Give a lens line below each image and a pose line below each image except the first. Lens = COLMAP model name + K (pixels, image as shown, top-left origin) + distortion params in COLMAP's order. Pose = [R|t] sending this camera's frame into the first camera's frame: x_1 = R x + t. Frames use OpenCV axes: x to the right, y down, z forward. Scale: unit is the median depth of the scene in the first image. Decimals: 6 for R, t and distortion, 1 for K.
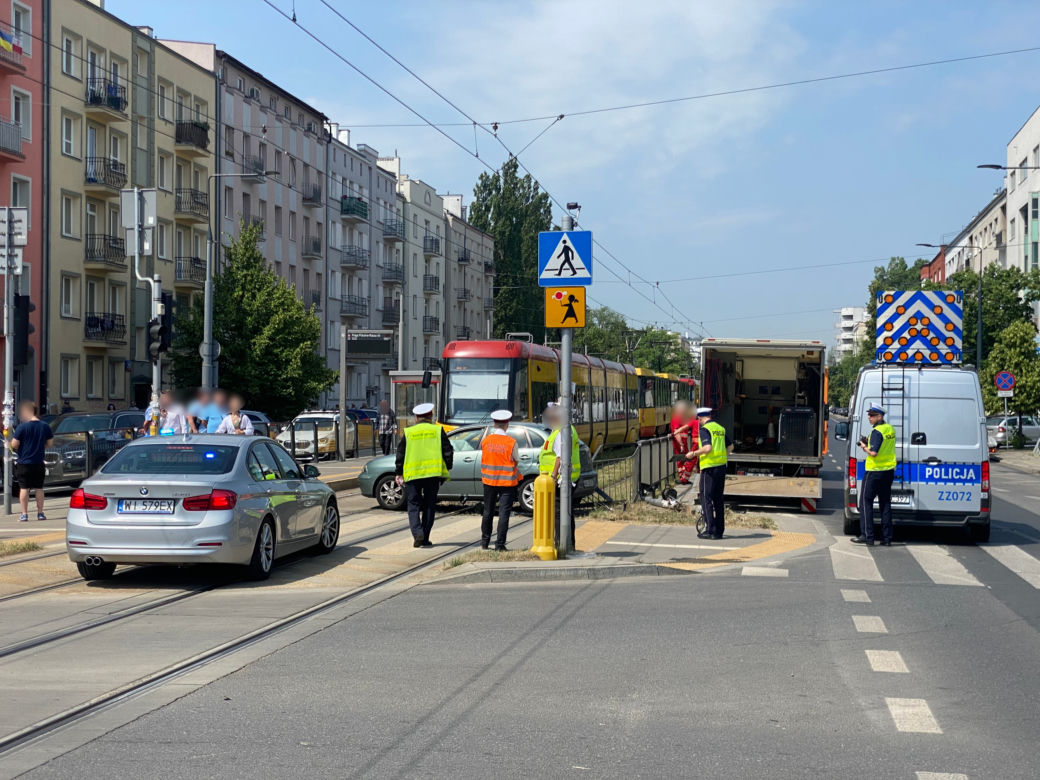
lens RADIAL K [[1525.3, 0, 520.0], [0, 1525.3, 390.0], [0, 0, 1]] dist [0.122008, -0.209329]
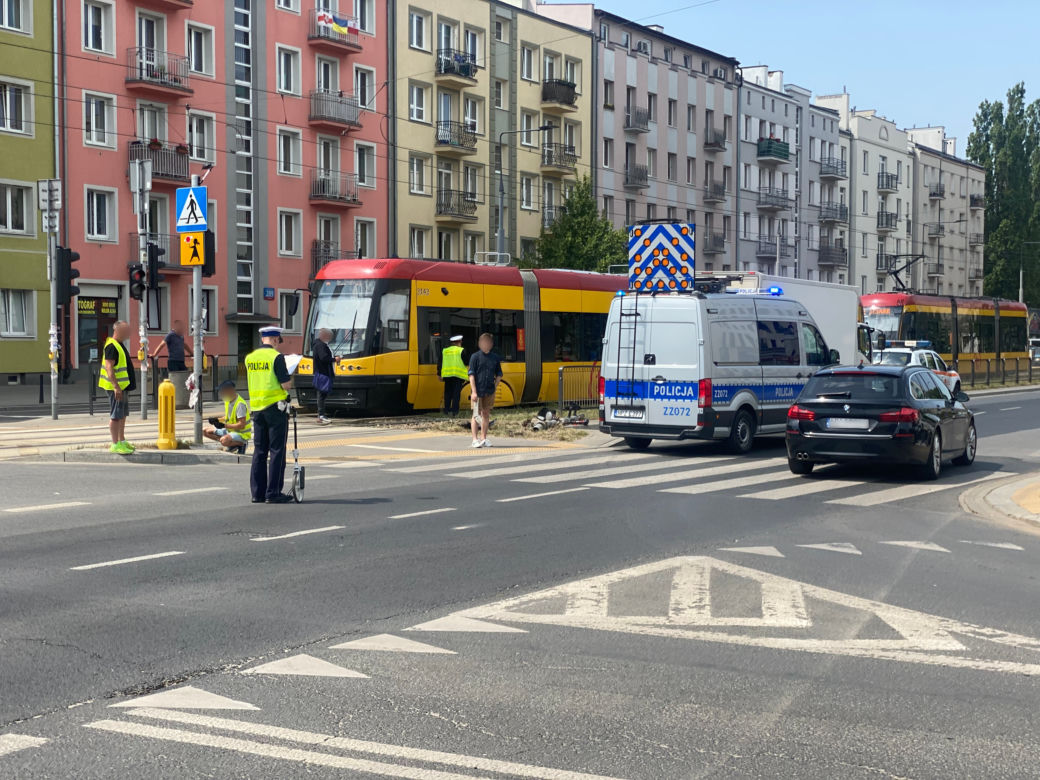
lens RADIAL K [[1525.3, 0, 520.0], [0, 1525.3, 390.0], [0, 0, 1]] dist [0.122008, -0.209329]
pose [[0.927419, 0.008090, -0.373937, 0.190096], [0.005790, 0.999336, 0.035981, 0.004461], [0.373979, -0.035534, 0.926756, -0.016627]]
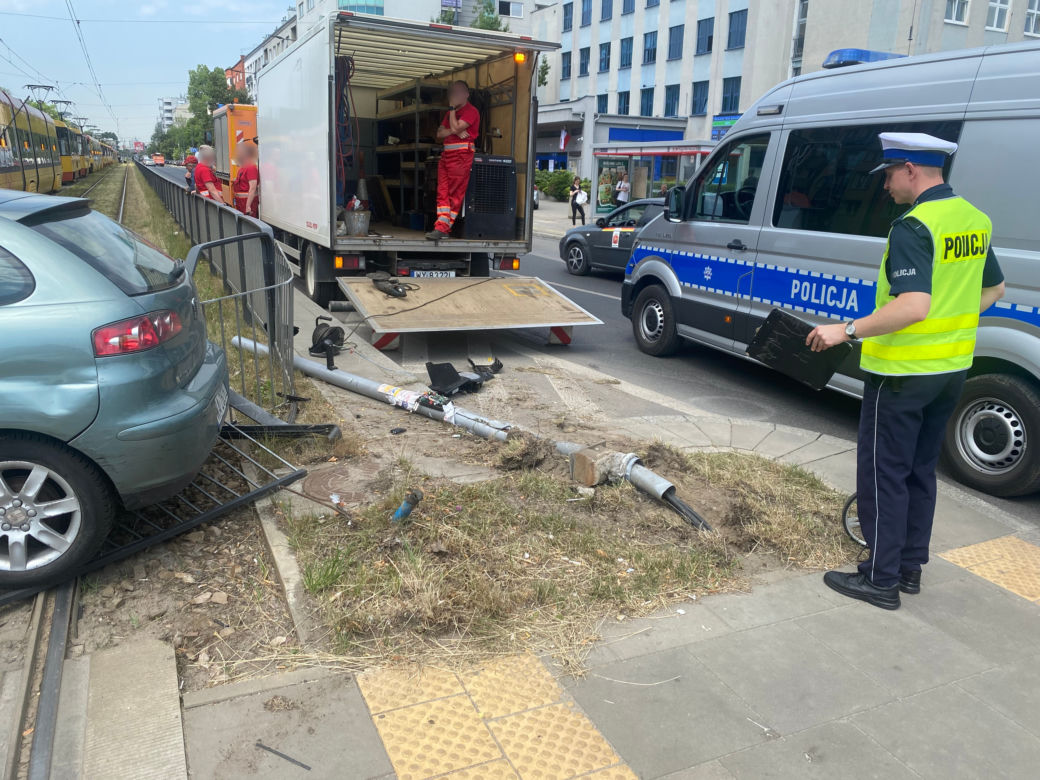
lens RADIAL K [[775.2, 0, 520.5], [0, 775.2, 407.6], [0, 0, 1]] dist [0.004581, -0.008166]
pose [[0.810124, -0.151432, 0.566364, -0.001480], [-0.031963, 0.953219, 0.300587, 0.005301], [-0.585387, -0.261615, 0.767385, 0.280633]]
